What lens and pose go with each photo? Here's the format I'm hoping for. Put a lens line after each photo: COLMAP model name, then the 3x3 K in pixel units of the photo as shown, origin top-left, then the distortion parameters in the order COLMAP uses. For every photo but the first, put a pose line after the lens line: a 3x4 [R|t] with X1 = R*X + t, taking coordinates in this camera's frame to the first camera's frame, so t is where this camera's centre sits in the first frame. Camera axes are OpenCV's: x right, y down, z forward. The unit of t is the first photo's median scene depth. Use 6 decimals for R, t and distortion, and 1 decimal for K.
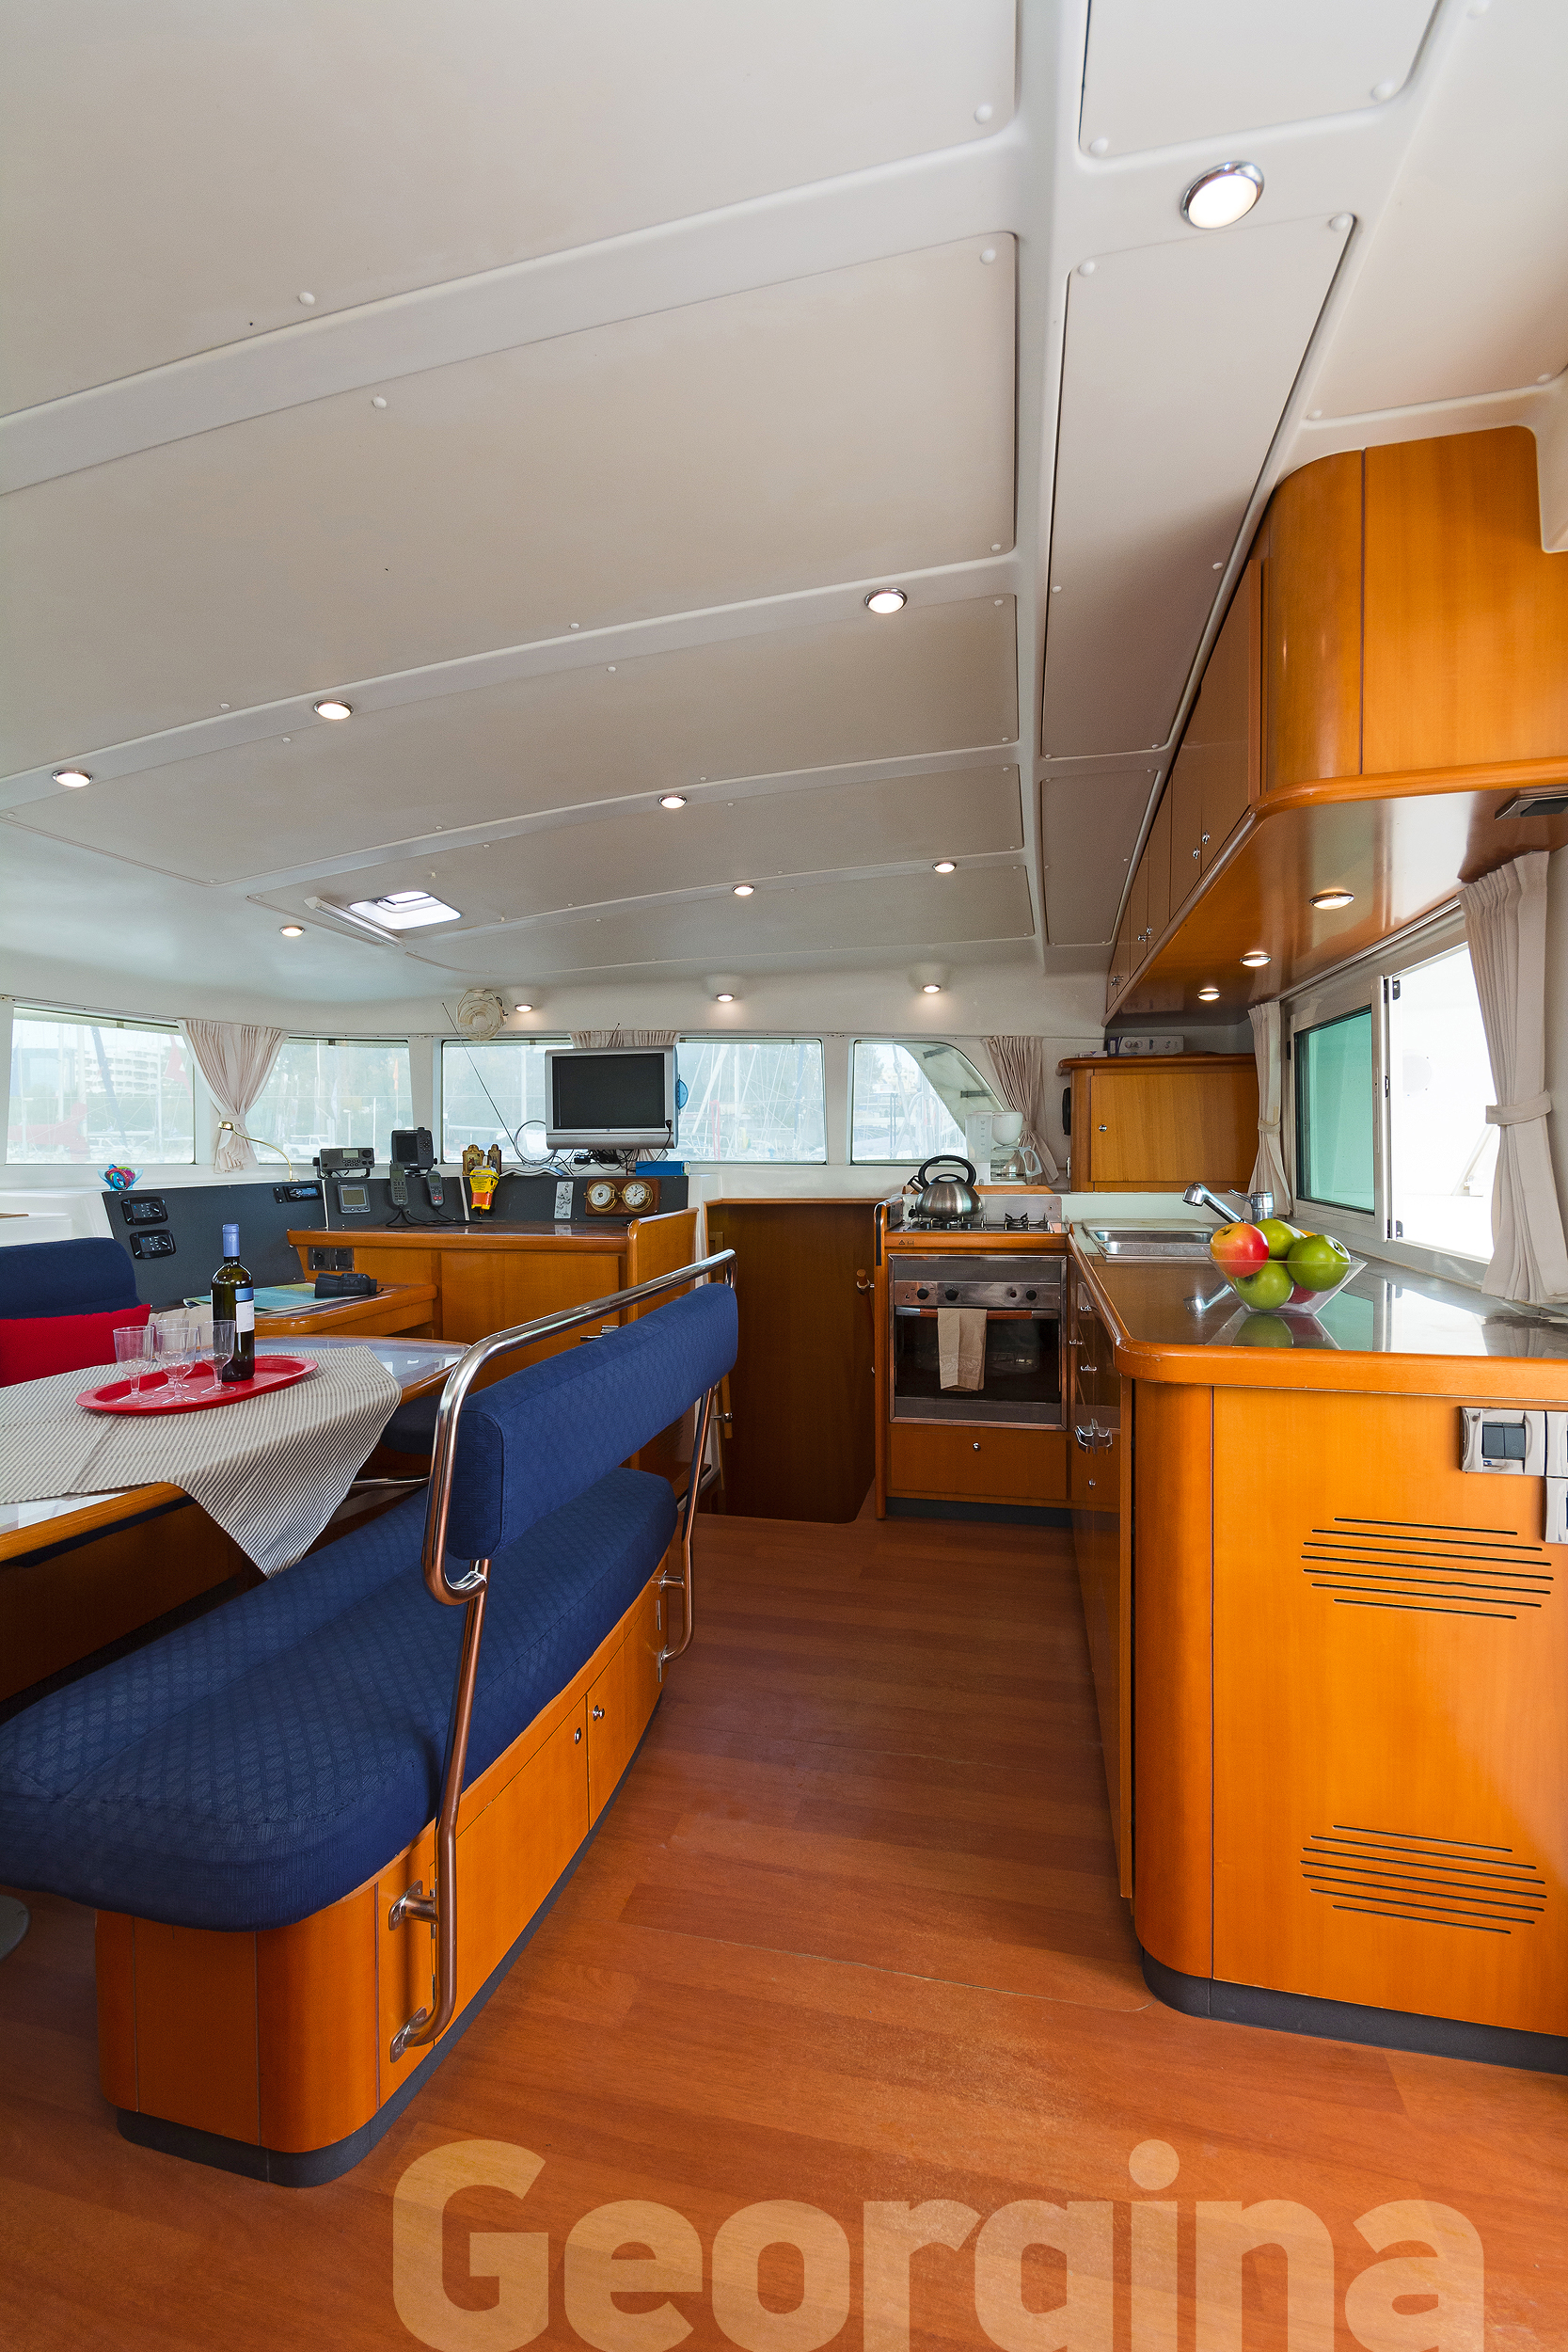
lens RADIAL K [[1036.0, 0, 770.1], [0, 1036.0, 1177.6], [0, 0, 1]] dist [0.009747, -0.006463]
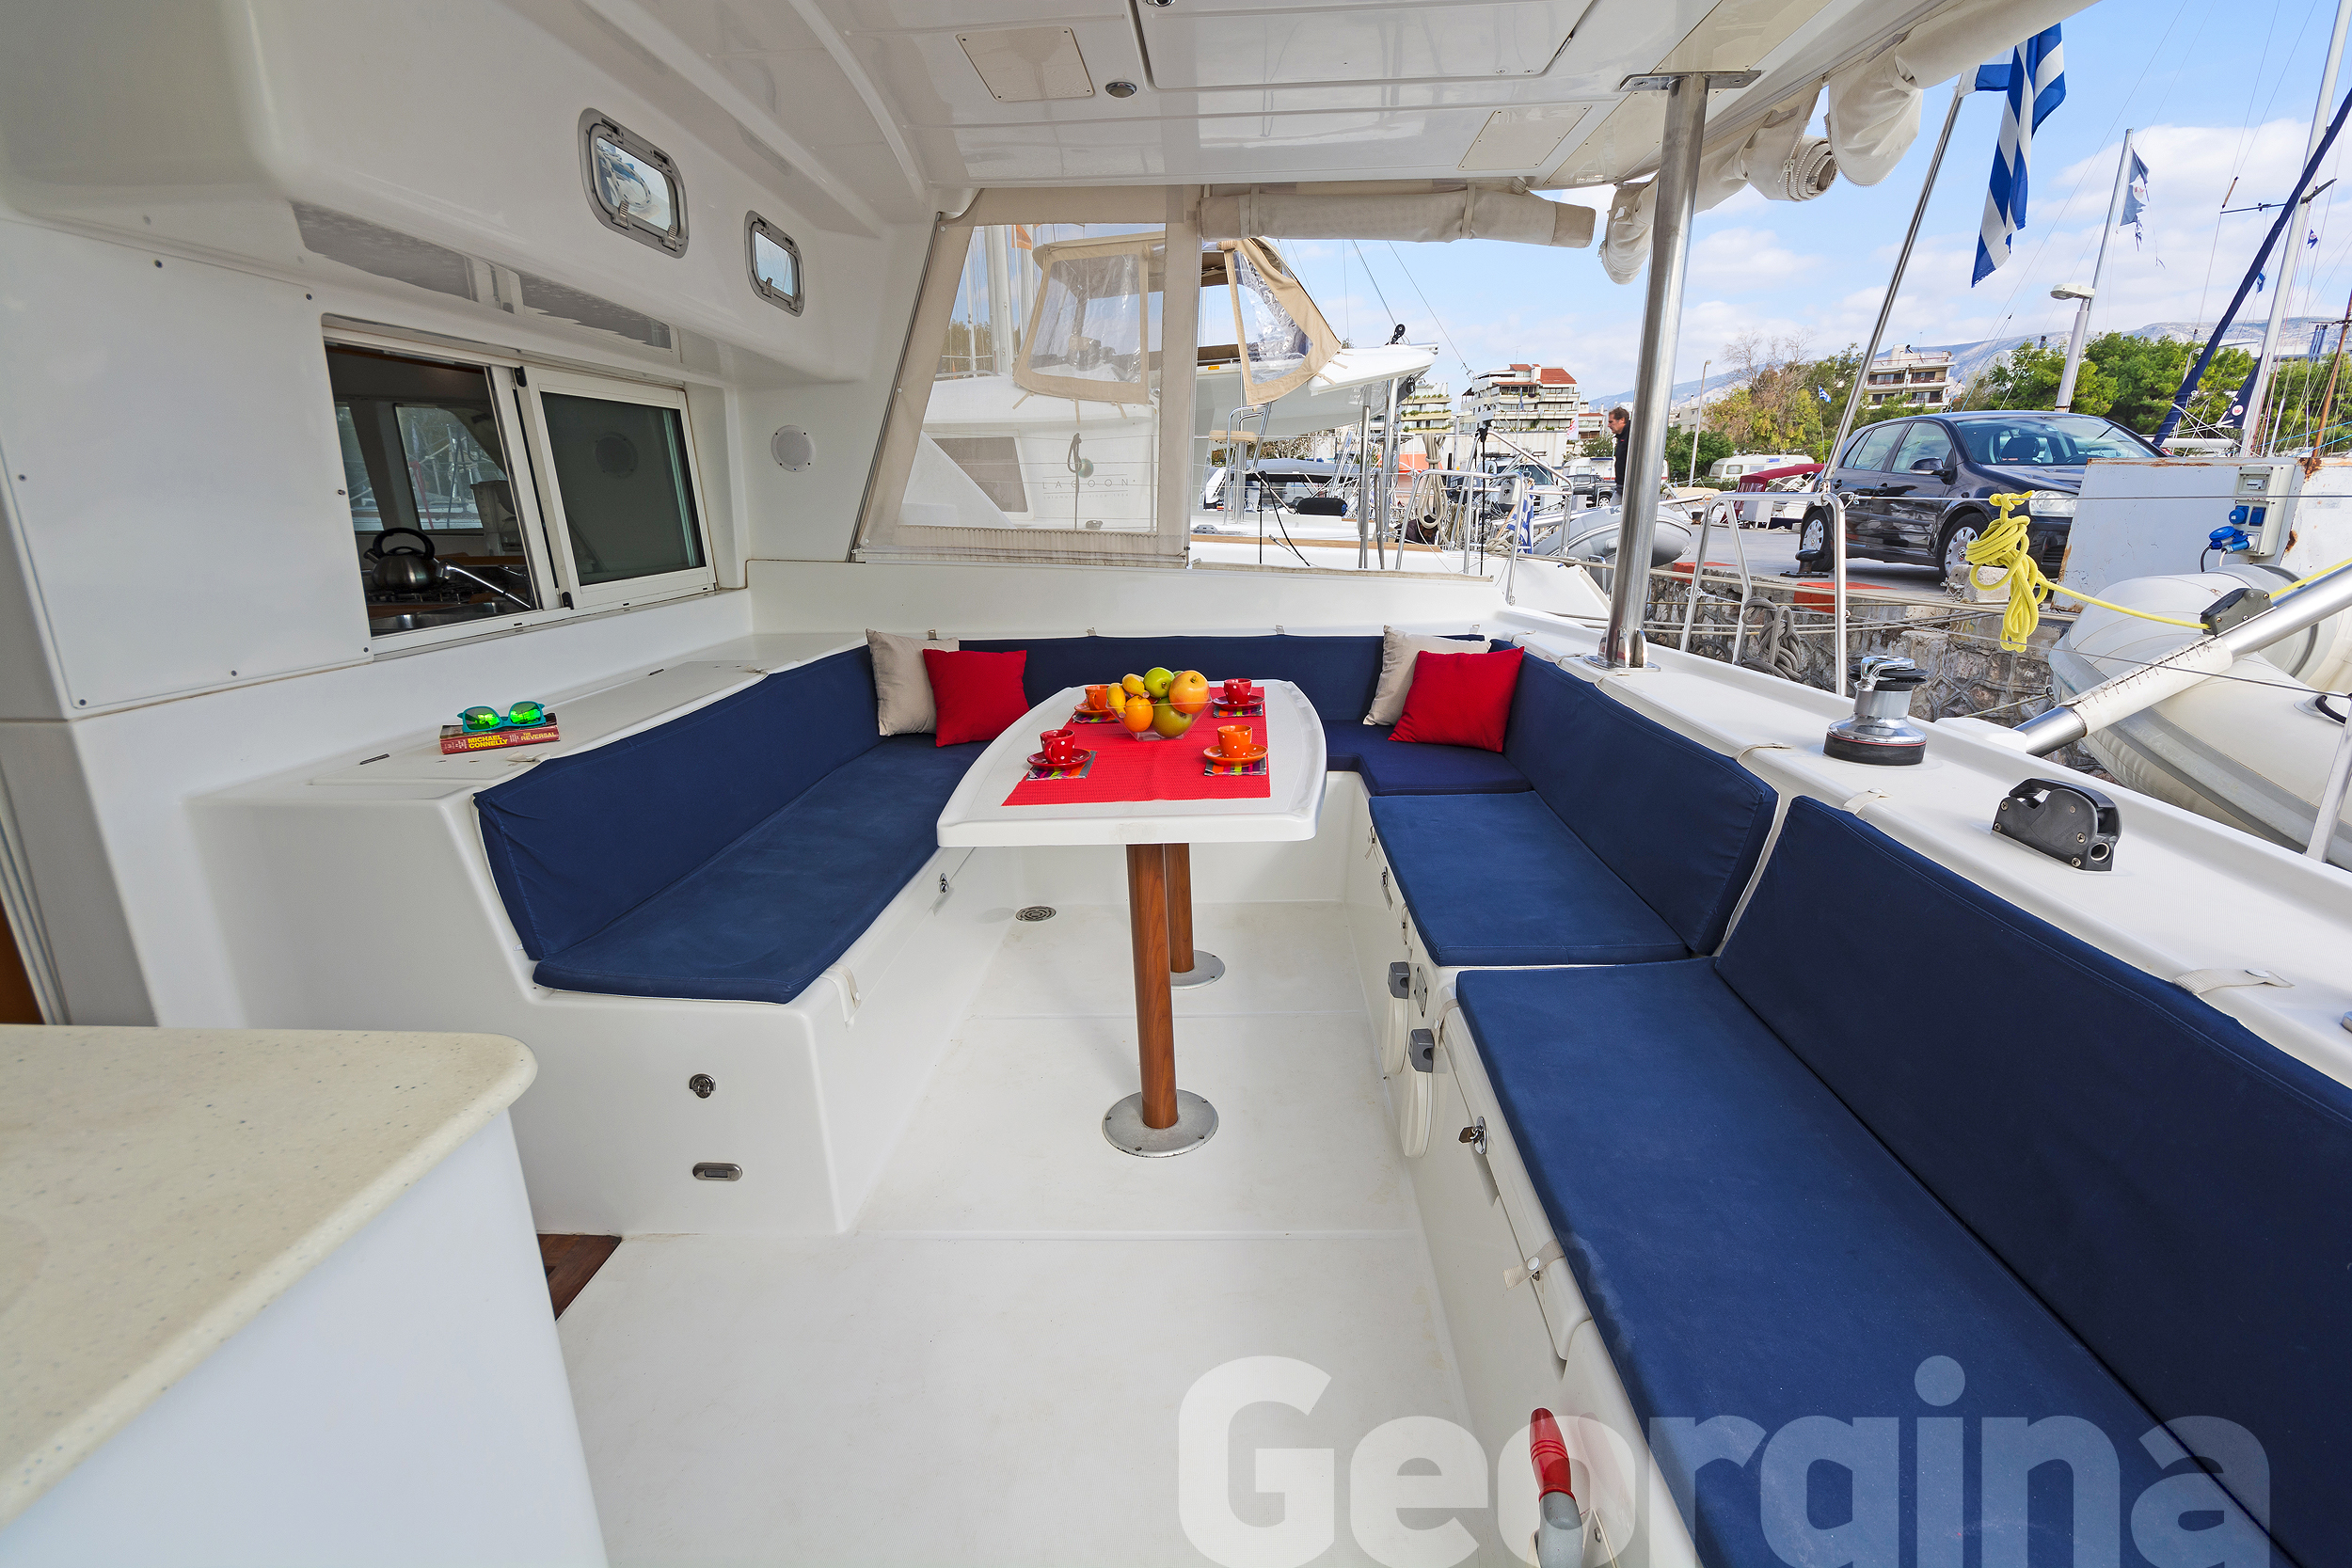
lens RADIAL K [[1036.0, 0, 1183.8], [0, 1036.0, 795.0], [0, 0, 1]] dist [0.009747, -0.006463]
pose [[0.983679, -0.058655, 0.170105, 0.750415], [0.014025, 0.967493, 0.252507, -0.013939], [-0.179386, -0.246000, 0.952525, -0.187736]]
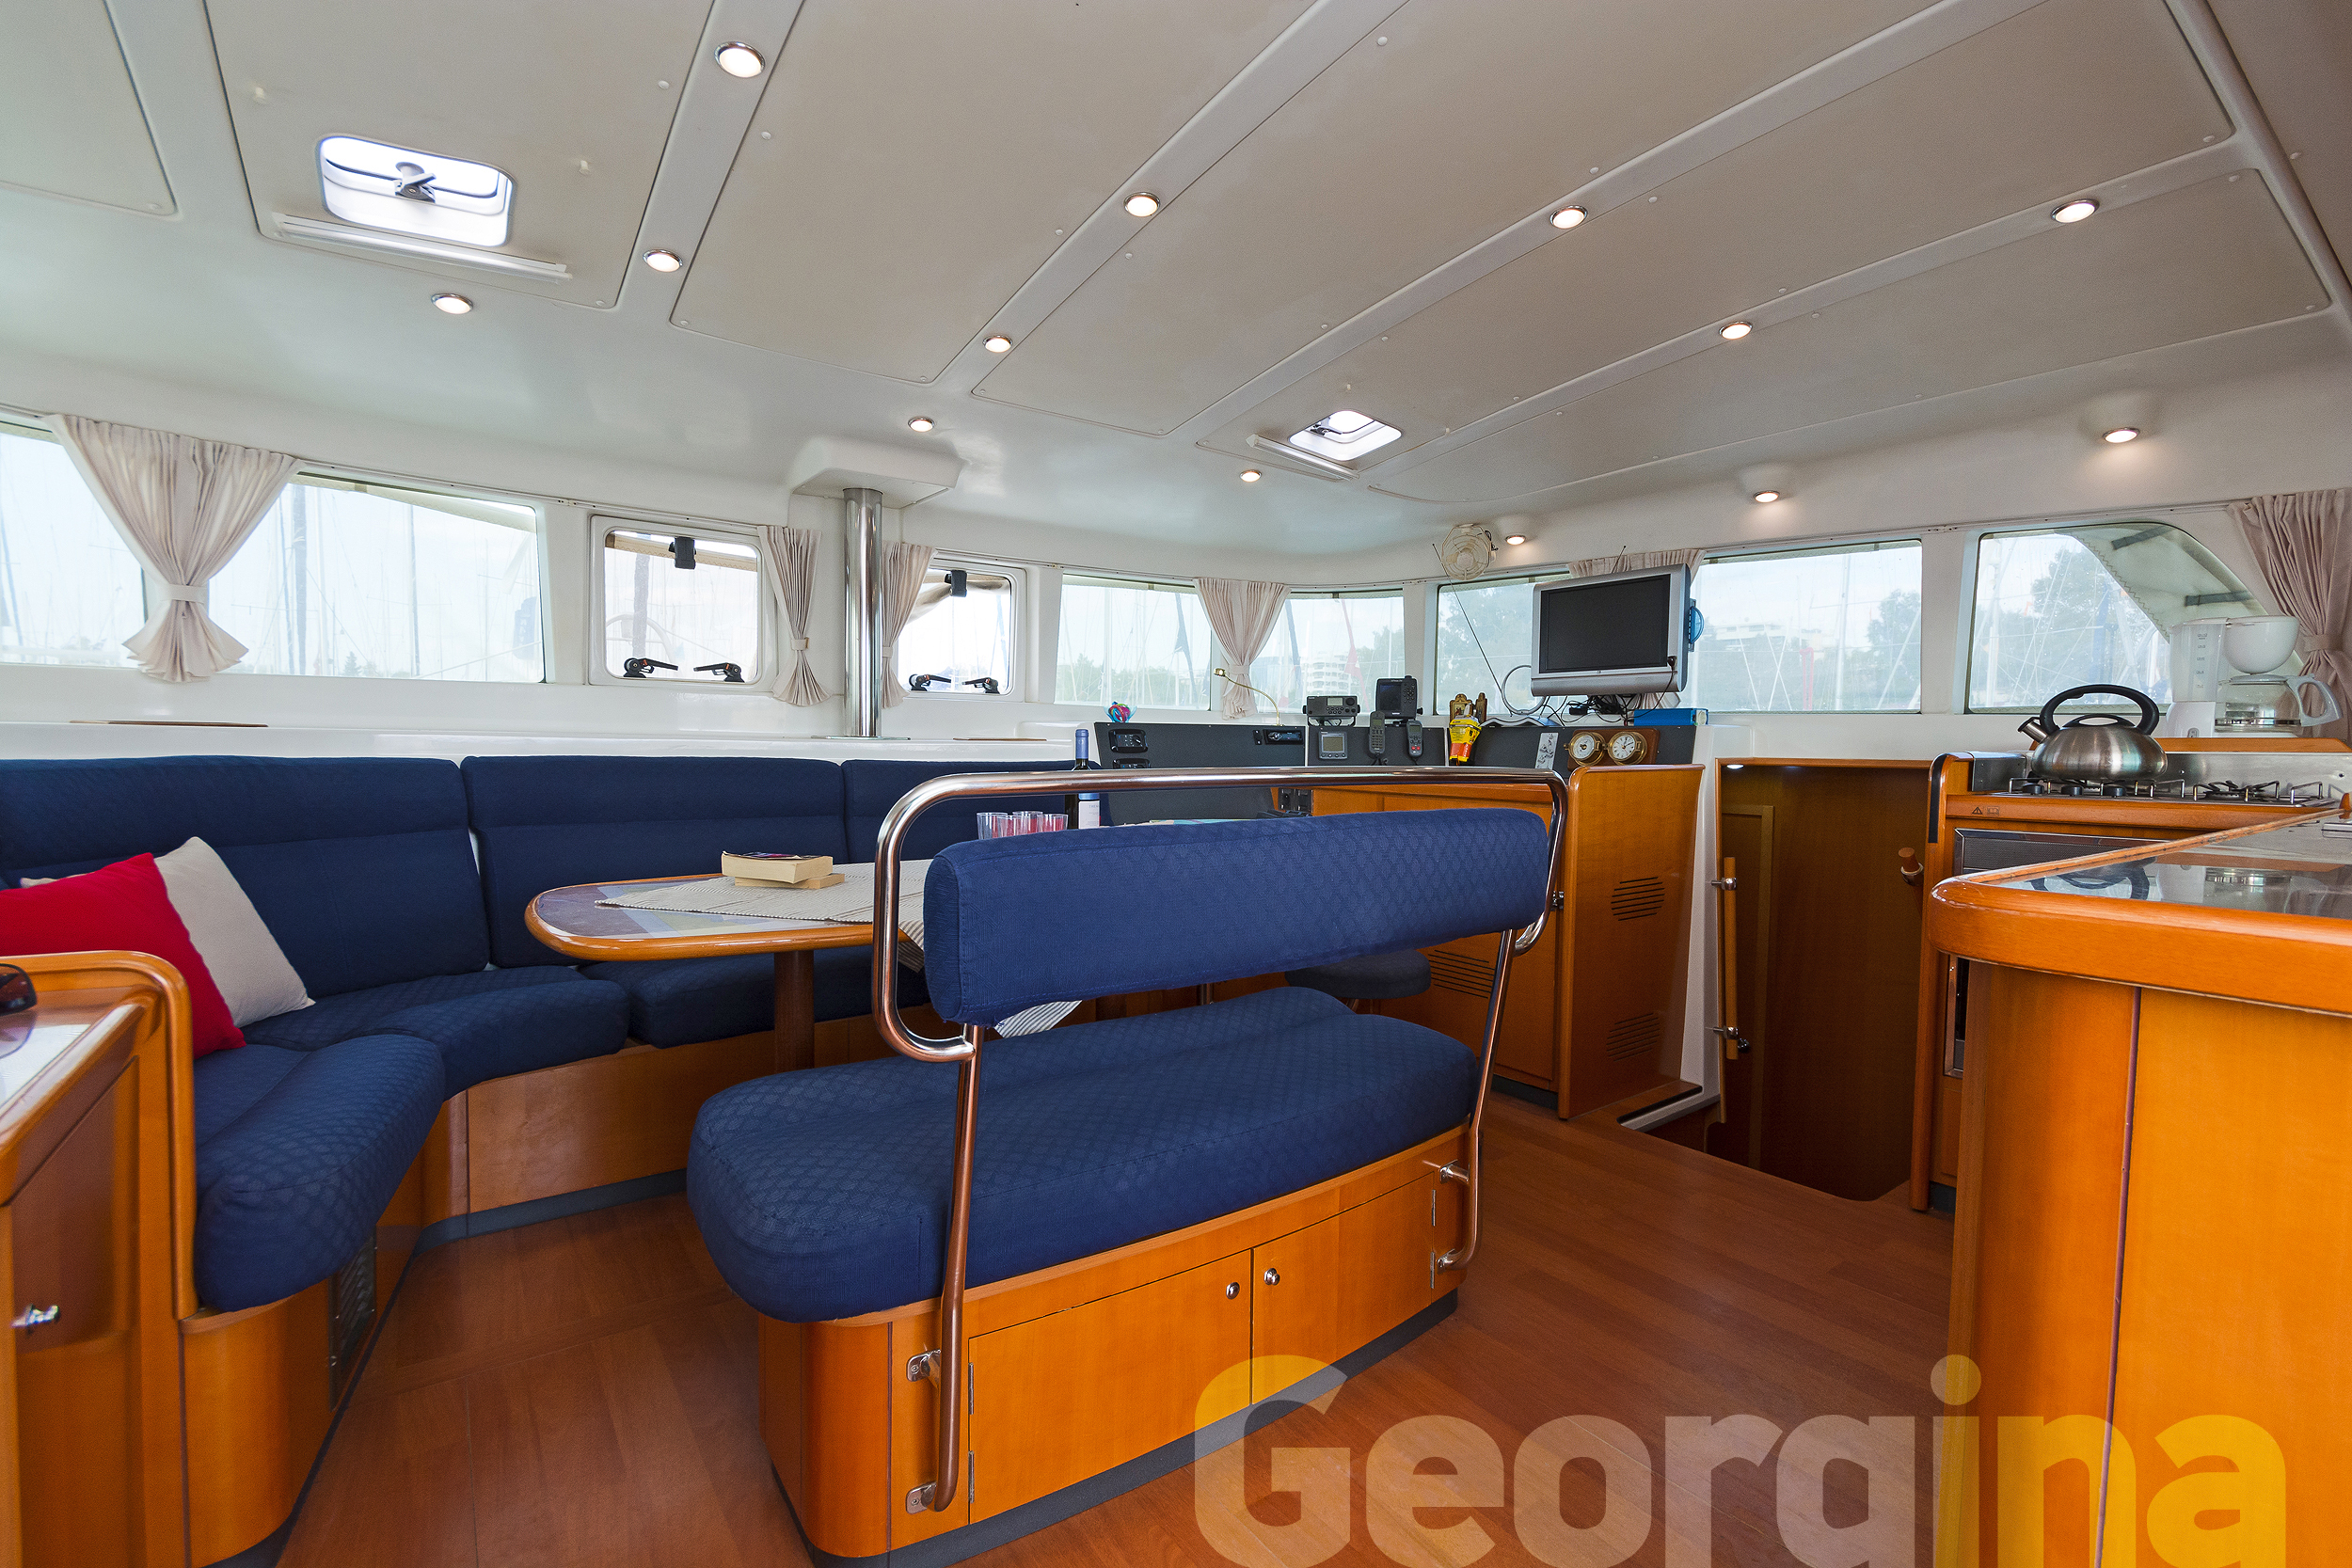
lens RADIAL K [[1036.0, 0, 1181.8], [0, 1036.0, 795.9], [0, 0, 1]] dist [0.009747, -0.006463]
pose [[0.762394, 0.048407, -0.645301, 0.157143], [-0.035037, 0.998823, 0.033532, 0.045386], [0.646164, -0.002956, 0.763192, 0.147972]]
